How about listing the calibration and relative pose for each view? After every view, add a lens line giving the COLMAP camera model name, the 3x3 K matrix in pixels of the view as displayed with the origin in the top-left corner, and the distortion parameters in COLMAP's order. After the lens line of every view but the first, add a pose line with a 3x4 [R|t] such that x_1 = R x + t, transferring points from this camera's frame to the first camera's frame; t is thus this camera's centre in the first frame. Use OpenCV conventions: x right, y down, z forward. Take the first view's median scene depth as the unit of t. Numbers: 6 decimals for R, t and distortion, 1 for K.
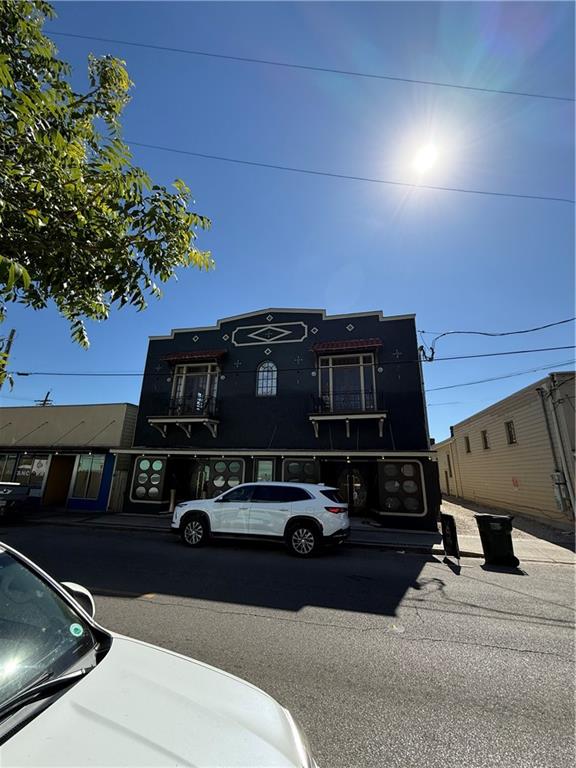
lens RADIAL K [[306.5, 0, 288.0], [0, 306.5, 384.0], [0, 0, 1]] dist [-0.000228, -0.000015]
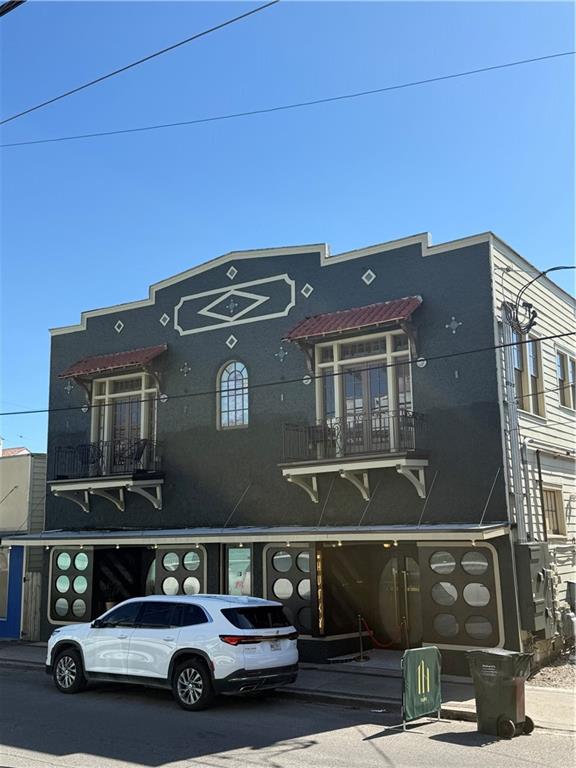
lens RADIAL K [[821.8, 0, 288.0], [0, 821.8, 384.0], [0, 0, 1]] dist [0.172956, -0.347468]
pose [[0.932080, -0.101388, -0.347776, 0.598819], [0.136419, 0.987599, 0.077703, -0.154490], [0.335585, -0.119869, 0.934352, -0.342003]]
